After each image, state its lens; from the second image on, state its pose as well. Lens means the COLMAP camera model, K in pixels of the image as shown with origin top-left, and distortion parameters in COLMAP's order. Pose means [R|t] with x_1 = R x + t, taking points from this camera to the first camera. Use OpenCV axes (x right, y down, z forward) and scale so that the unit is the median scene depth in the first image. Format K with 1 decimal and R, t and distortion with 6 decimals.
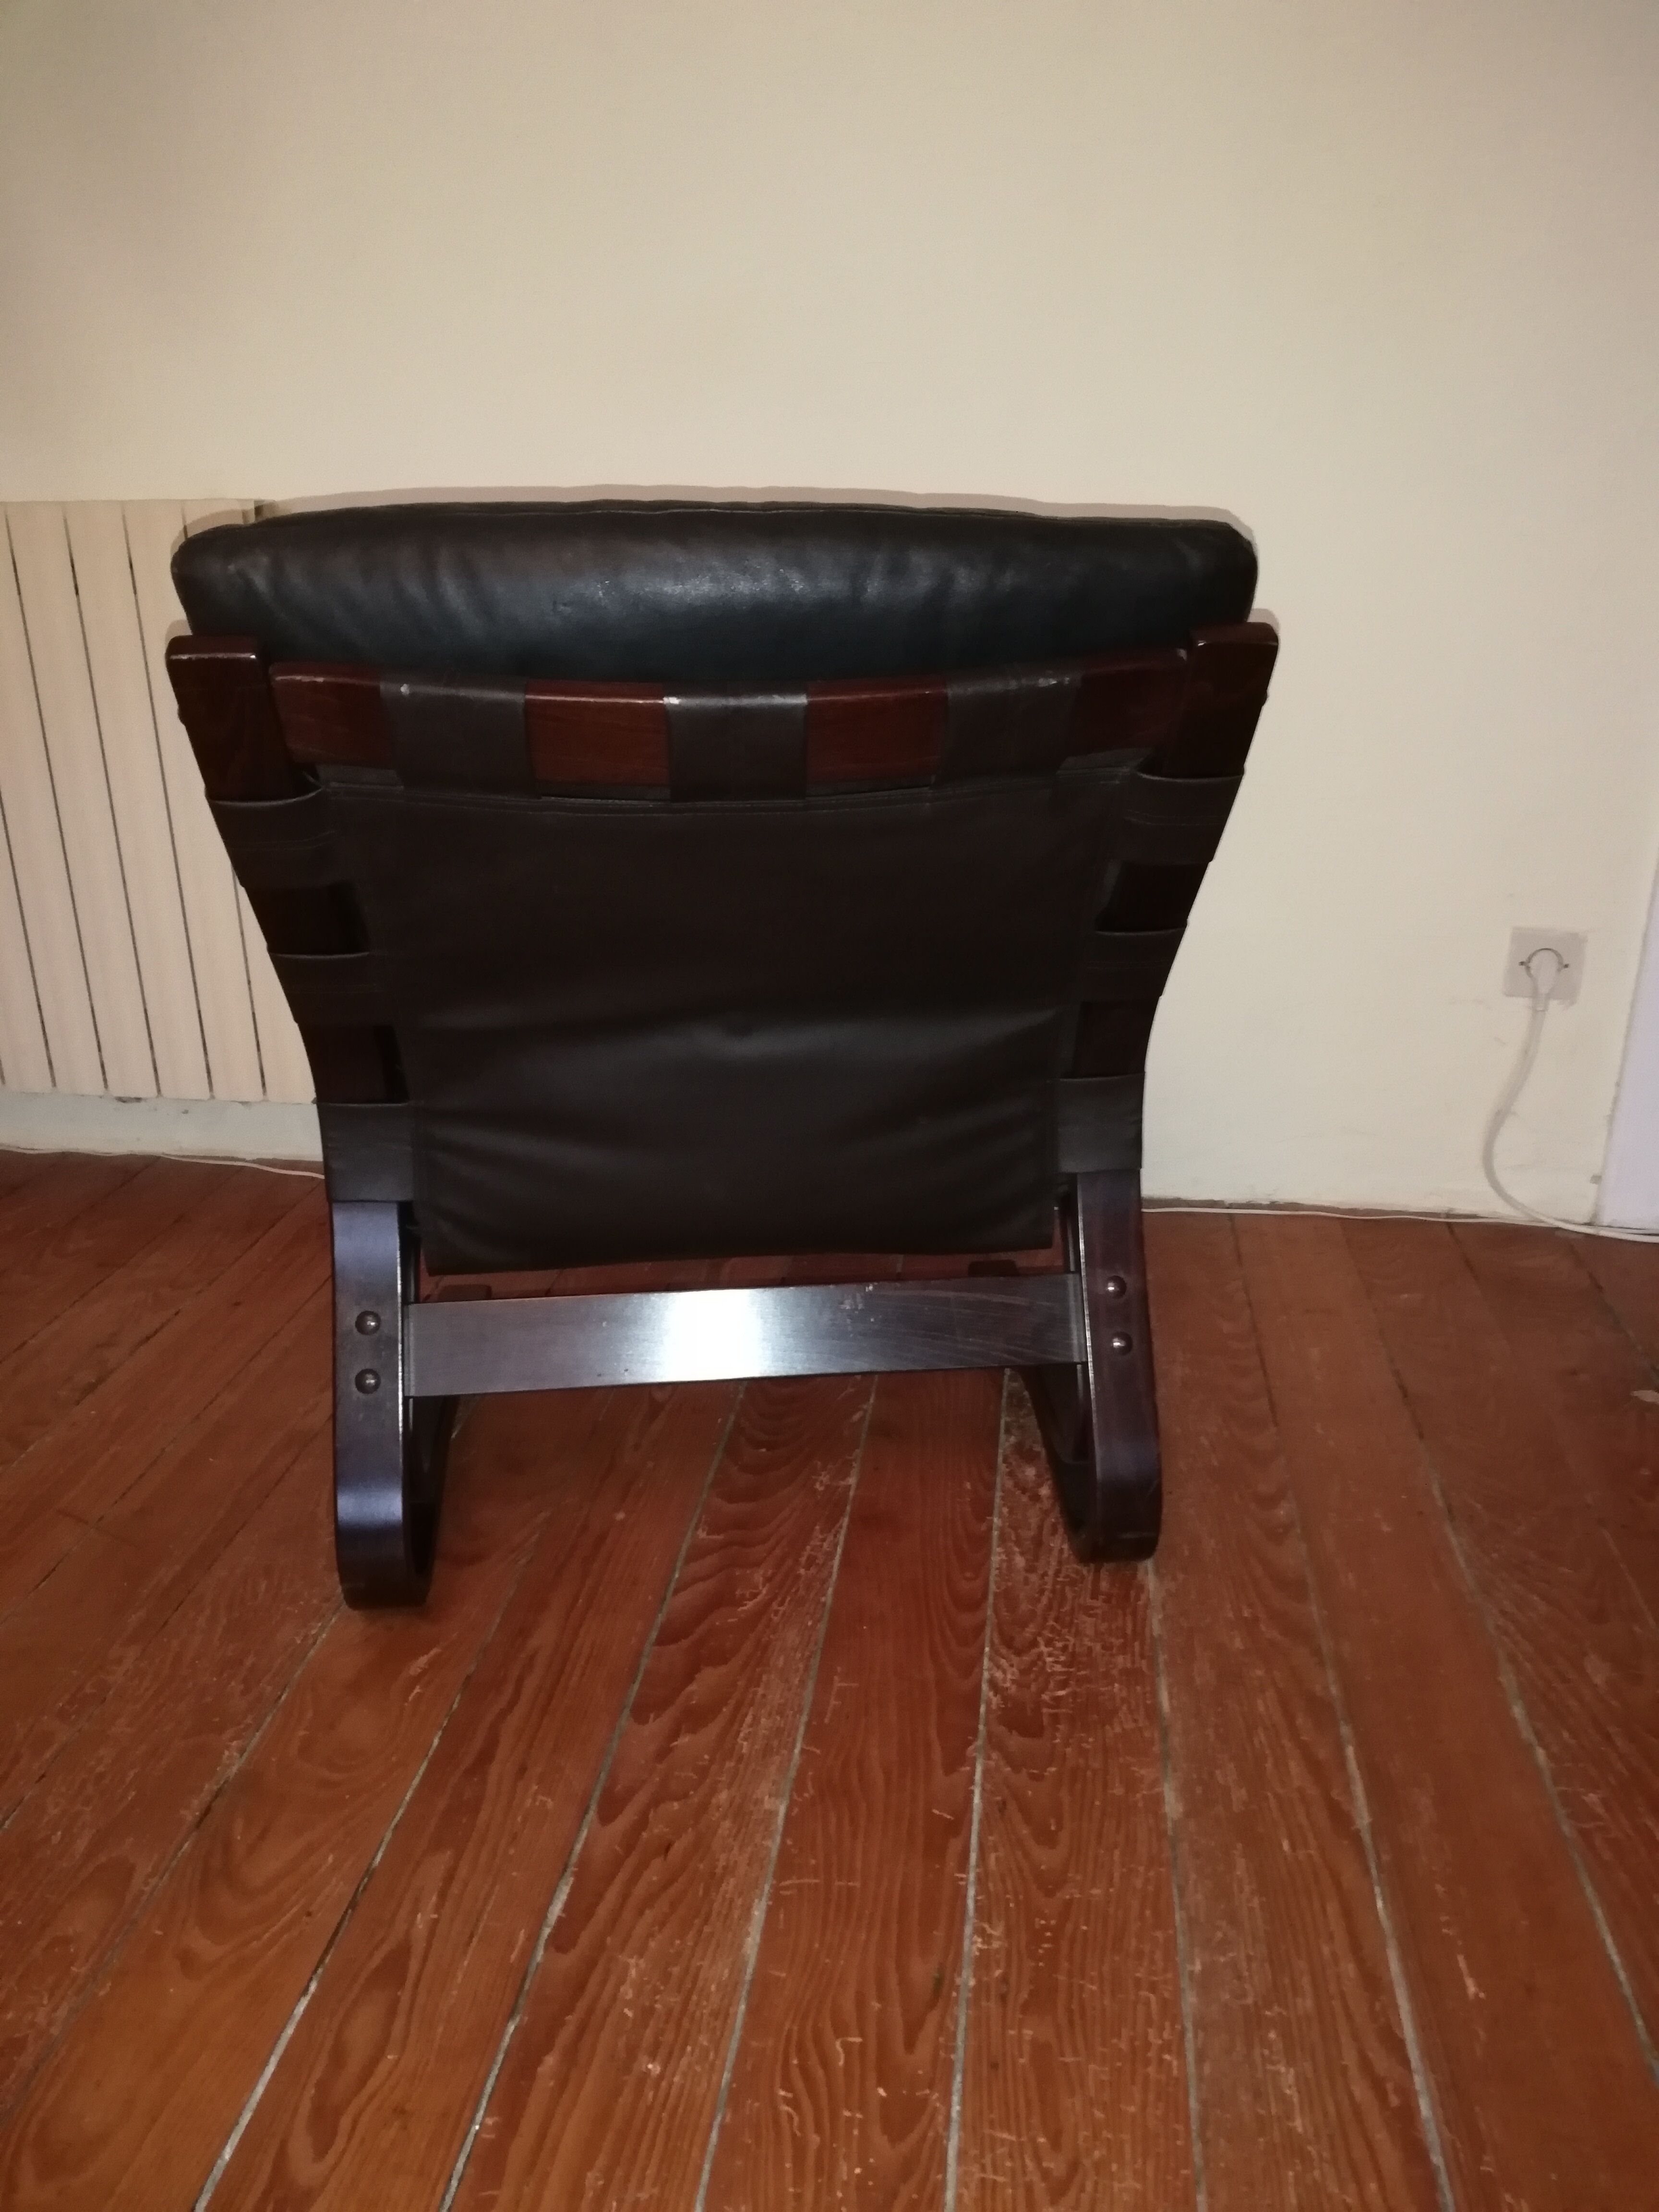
lens RADIAL K [[1662.9, 0, 829.5], [0, 1662.9, 1106.0], [0, 0, 1]] dist [0.044270, -0.056439]
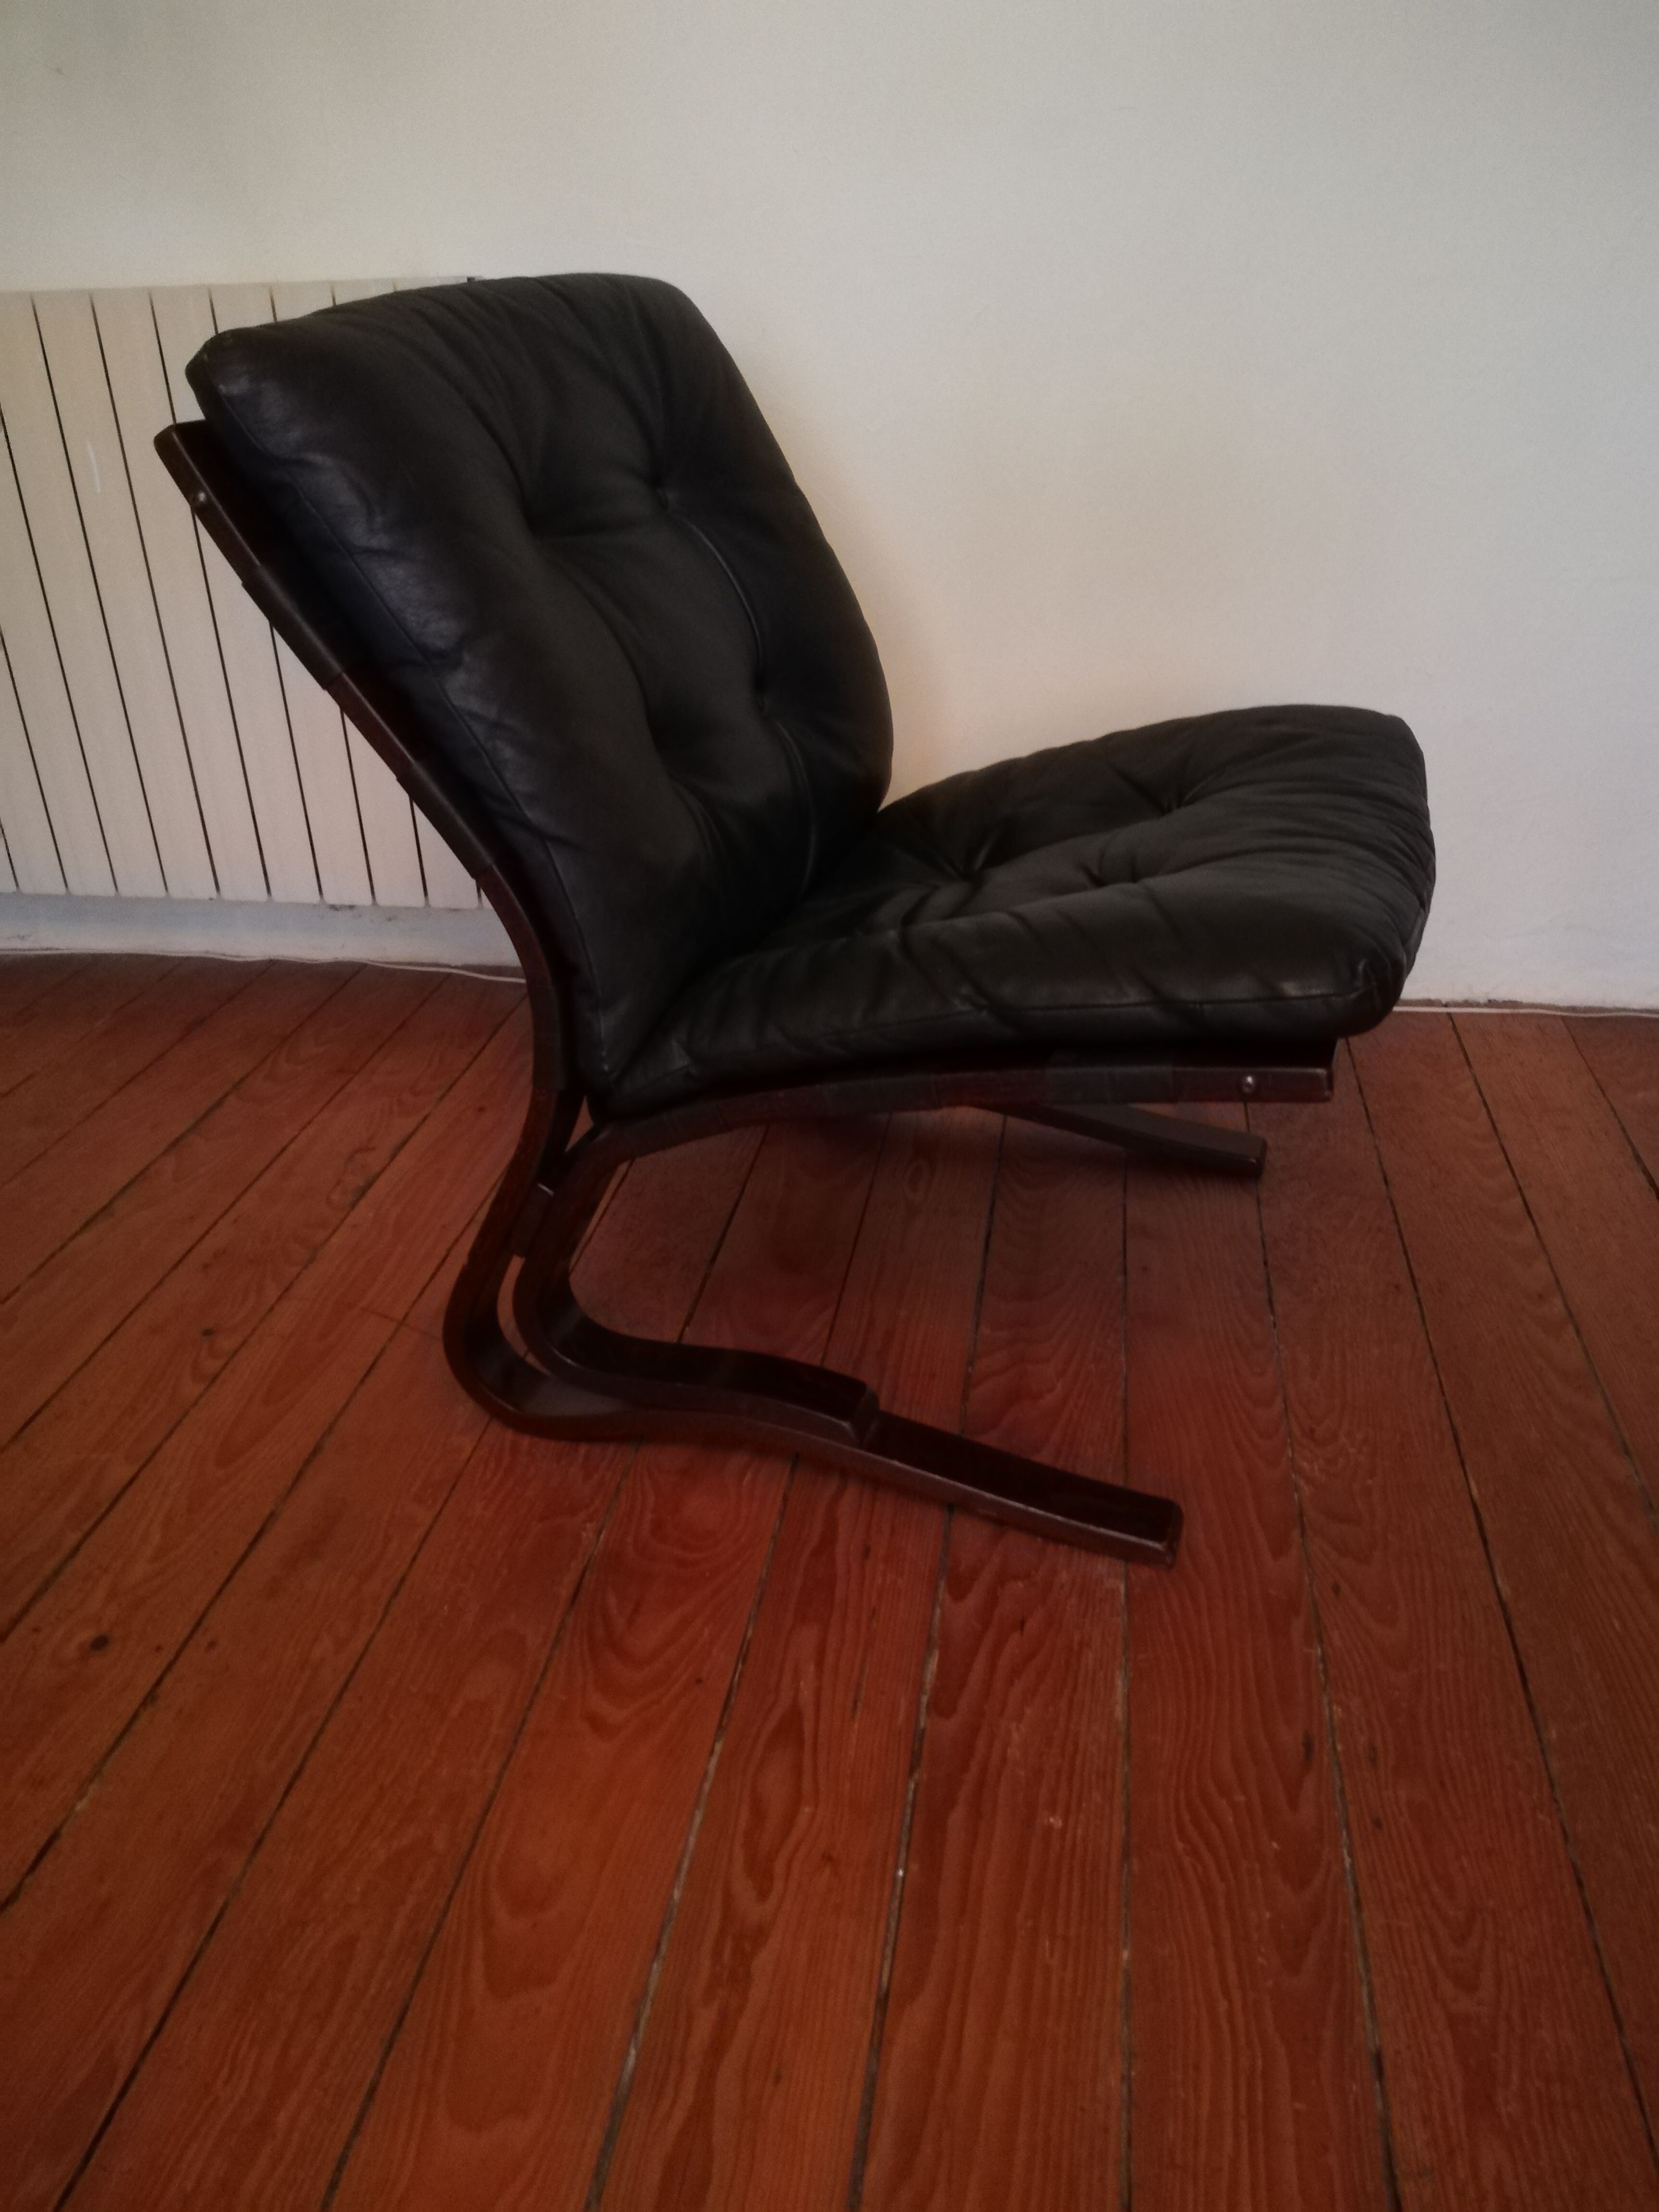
lens RADIAL K [[1657.2, 0, 829.5], [0, 1657.2, 1106.0], [0, 0, 1]] dist [0.064059, -0.078822]
pose [[0.999566, -0.006336, -0.028753, -0.173636], [0.009860, 0.992215, 0.124142, -0.012581], [0.027743, -0.124372, 0.991848, -0.007905]]
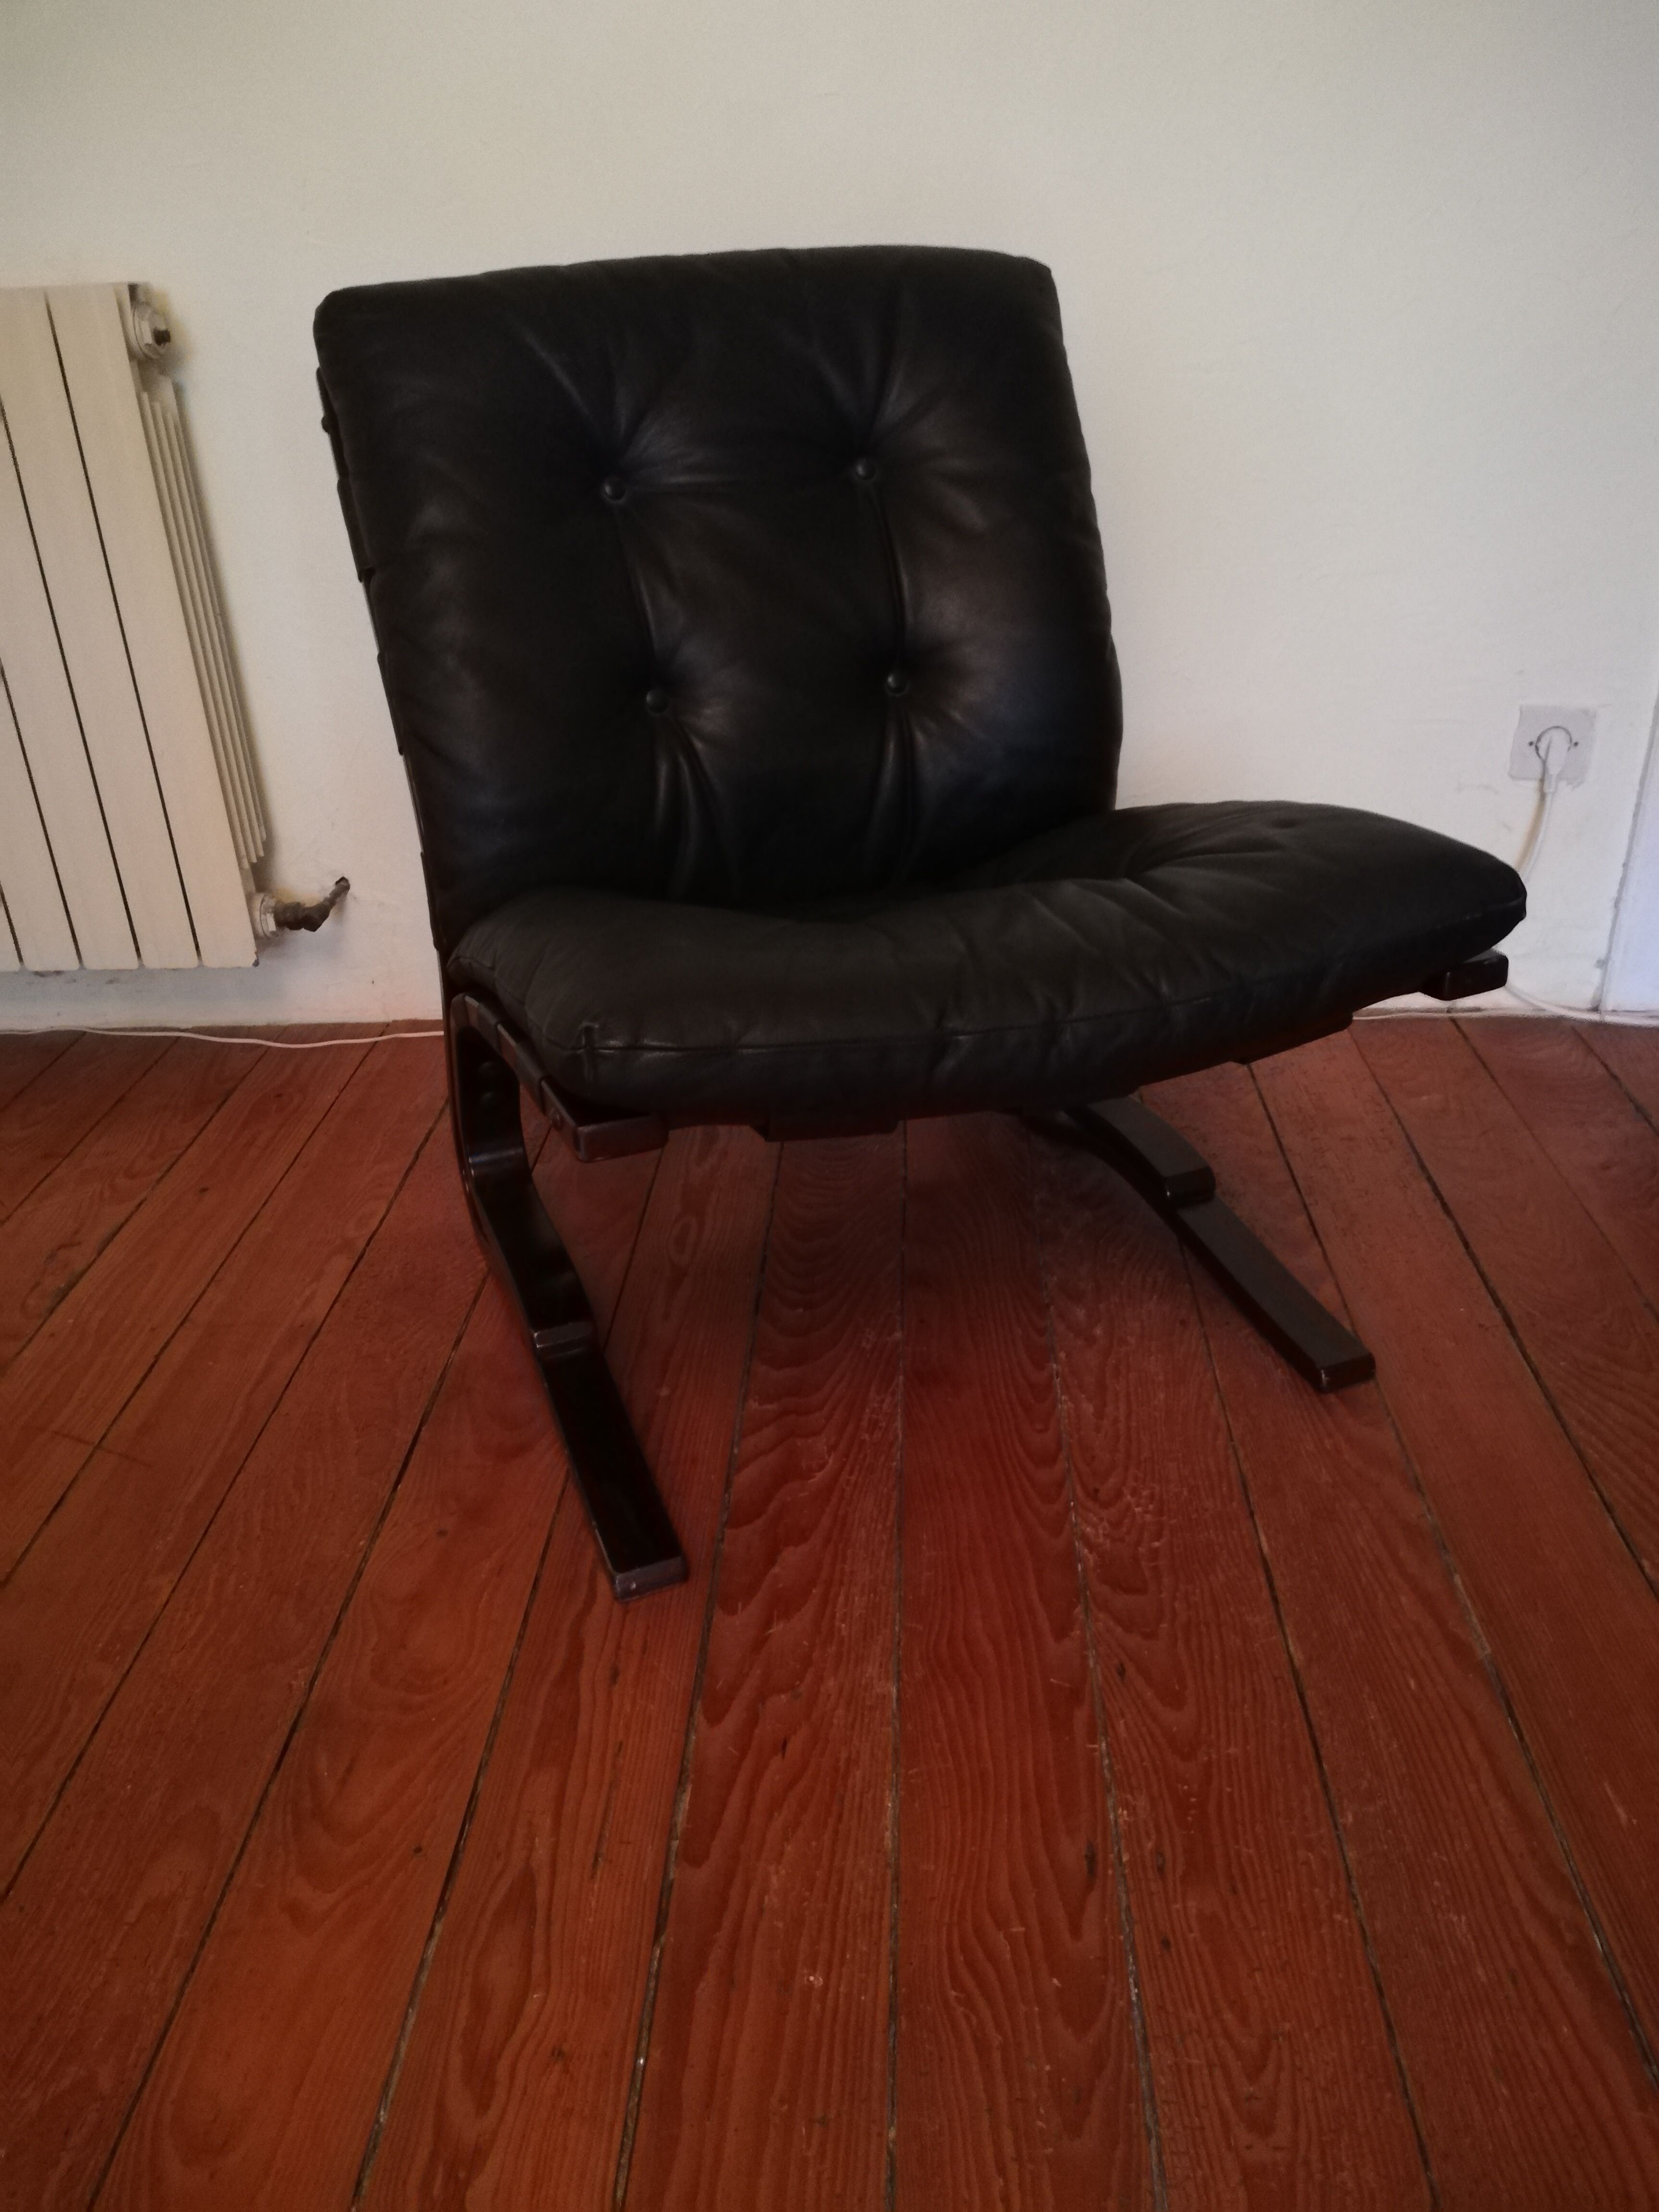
lens RADIAL K [[1671.5, 0, 829.5], [0, 1671.5, 1106.0], [0, 0, 1]] dist [0.040790, -0.054036]
pose [[0.995658, -0.066921, 0.064701, -0.101381], [0.058911, 0.991187, 0.118647, -0.028766], [-0.072071, -0.114320, 0.990826, 0.082657]]
